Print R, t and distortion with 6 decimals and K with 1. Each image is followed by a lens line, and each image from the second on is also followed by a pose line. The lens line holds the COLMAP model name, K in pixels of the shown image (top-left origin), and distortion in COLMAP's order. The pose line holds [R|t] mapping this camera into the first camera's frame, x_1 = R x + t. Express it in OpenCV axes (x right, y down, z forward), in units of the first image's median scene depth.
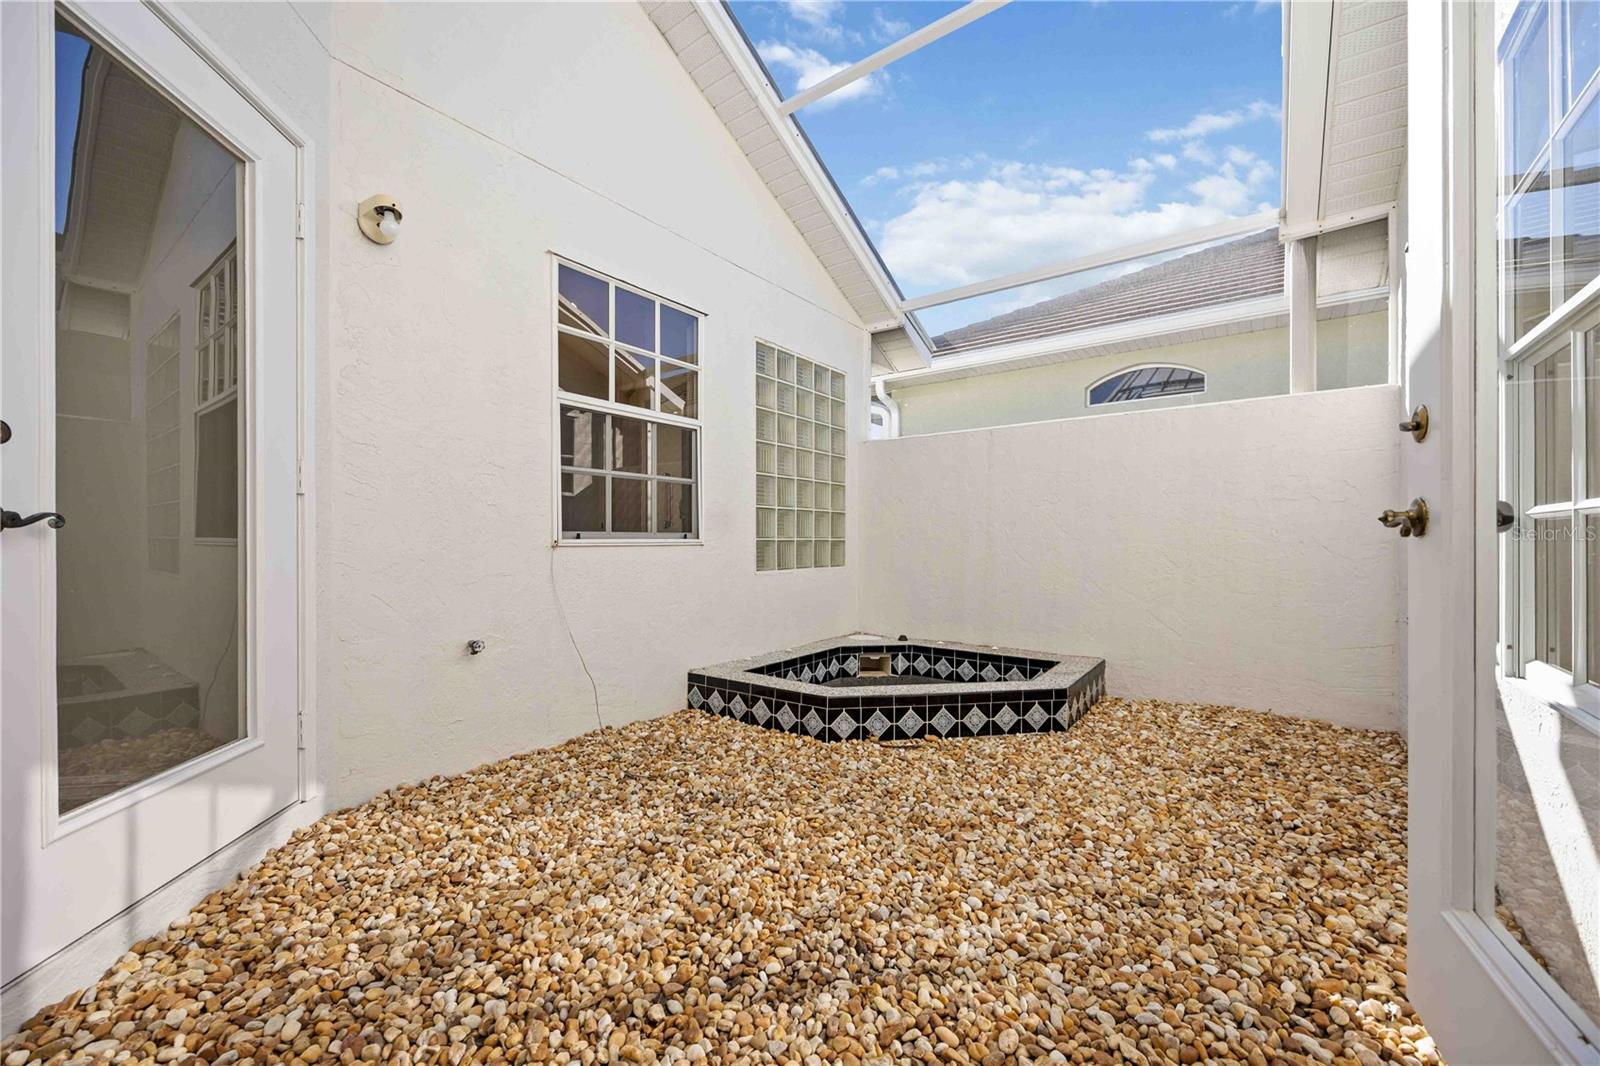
lens RADIAL K [[631.1, 0, 808.1], [0, 631.1, 533.4], [0, 0, 1]] dist [0.000079, -0.000537]
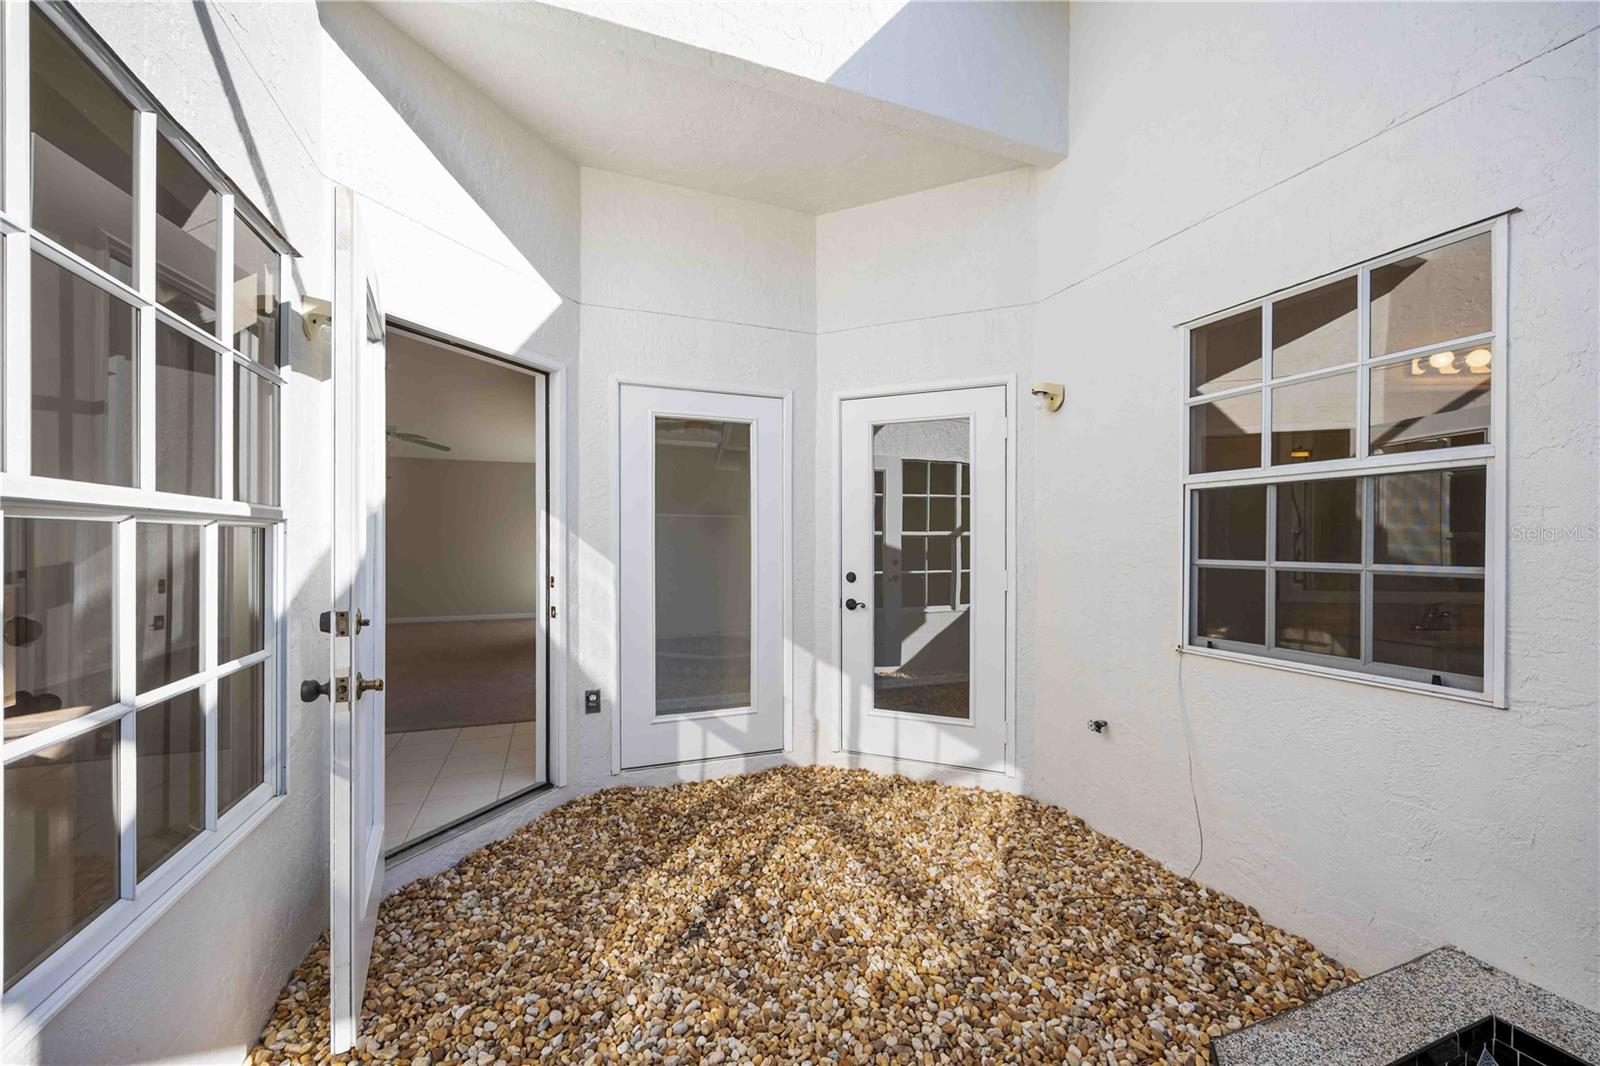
lens RADIAL K [[631.1, 0, 804.6], [0, 631.1, 541.2], [0, 0, 1]] dist [0.000079, -0.000537]
pose [[-0.529257, -0.007889, -0.848425, 0.123069], [-0.004165, 0.999969, -0.006700, -0.024530], [0.848452, -0.000012, -0.529273, 0.196775]]
